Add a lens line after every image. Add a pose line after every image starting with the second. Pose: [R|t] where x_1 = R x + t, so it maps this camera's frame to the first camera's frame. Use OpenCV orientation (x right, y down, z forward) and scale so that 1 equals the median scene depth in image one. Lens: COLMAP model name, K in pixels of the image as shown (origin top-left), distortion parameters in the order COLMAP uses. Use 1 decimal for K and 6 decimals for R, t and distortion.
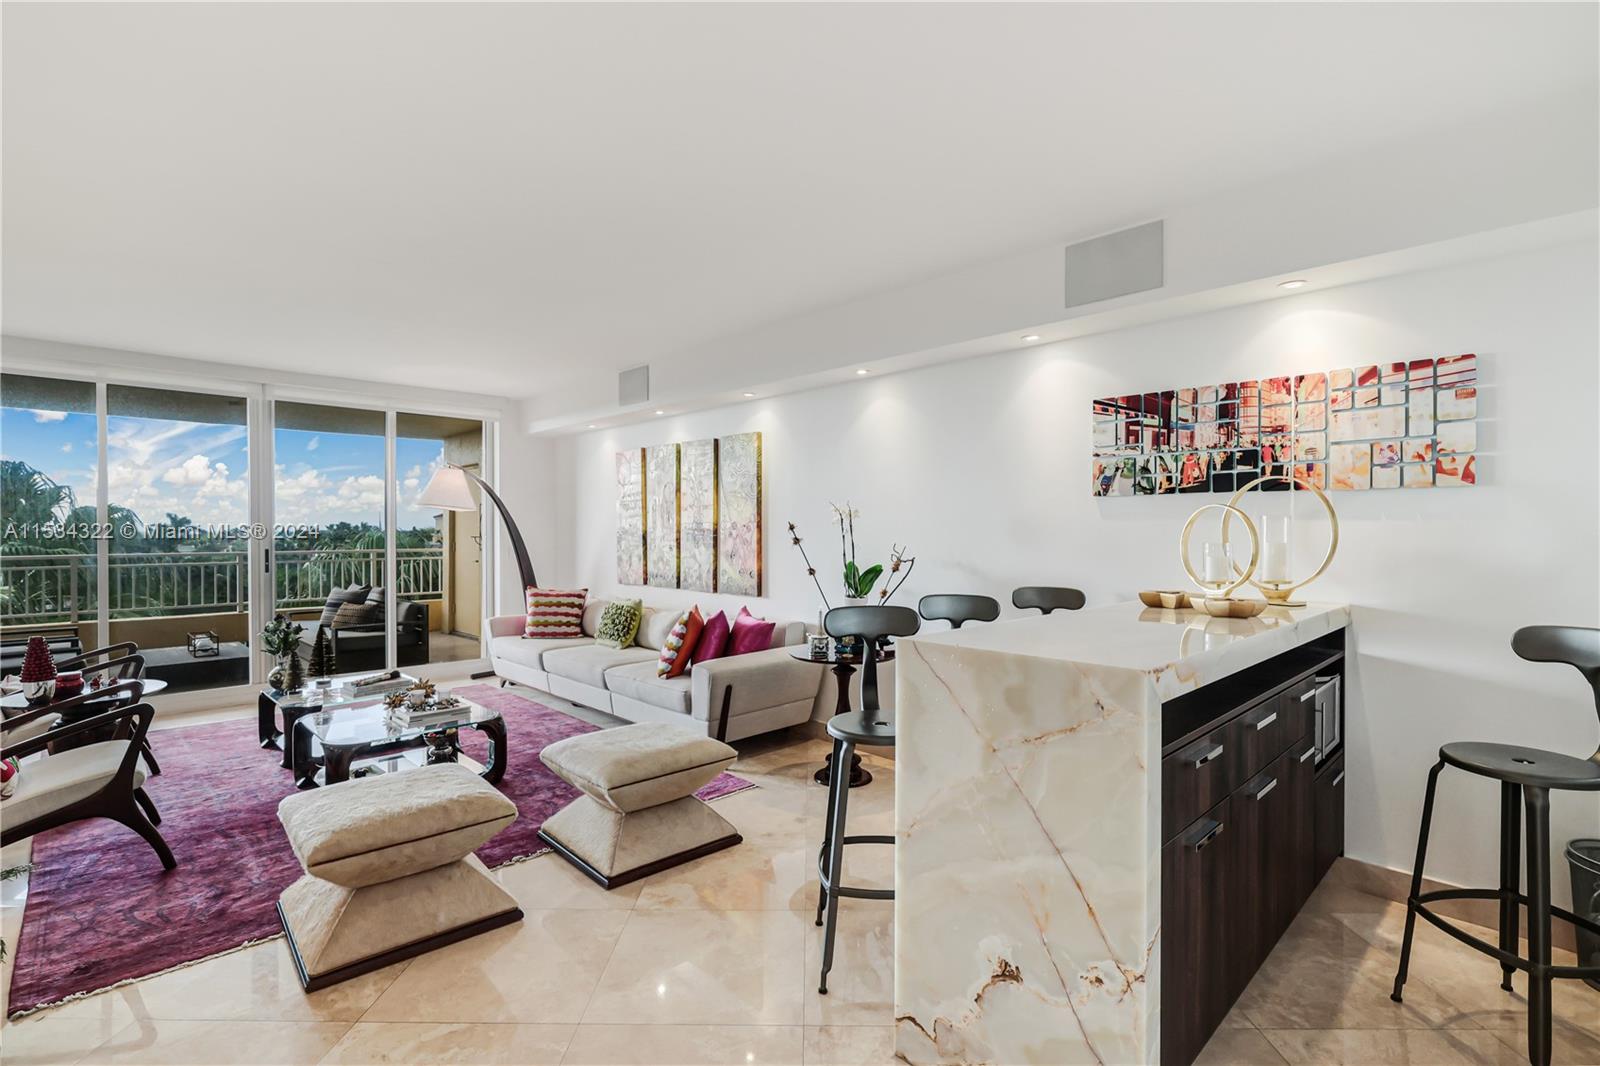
lens RADIAL K [[734.6, 0, 800.0], [0, 734.6, 533.0], [0, 0, 1]] dist [-0.000079, -0.000185]
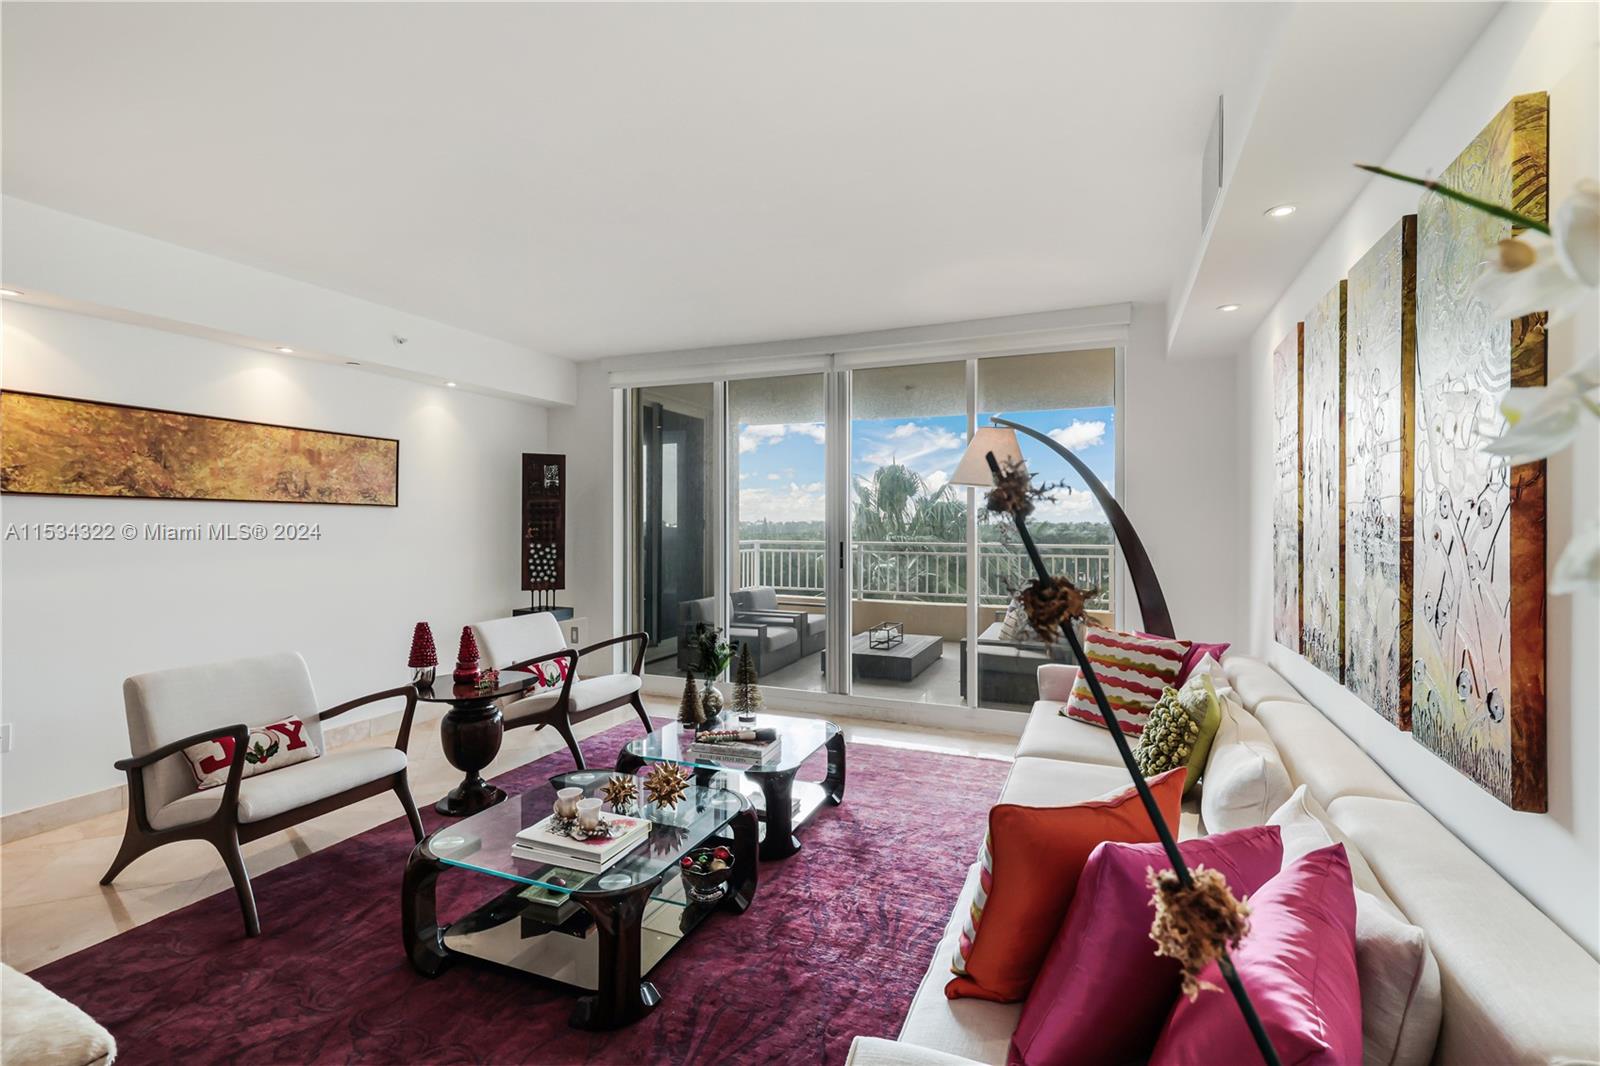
lens RADIAL K [[734.6, 0, 800.0], [0, 734.6, 533.0], [0, 0, 1]] dist [-0.000079, -0.000185]
pose [[0.391743, 0.015291, -0.919947, 0.062266], [-0.008069, 0.999881, 0.013184, -0.000768], [0.920039, 0.002258, 0.391820, 0.622853]]
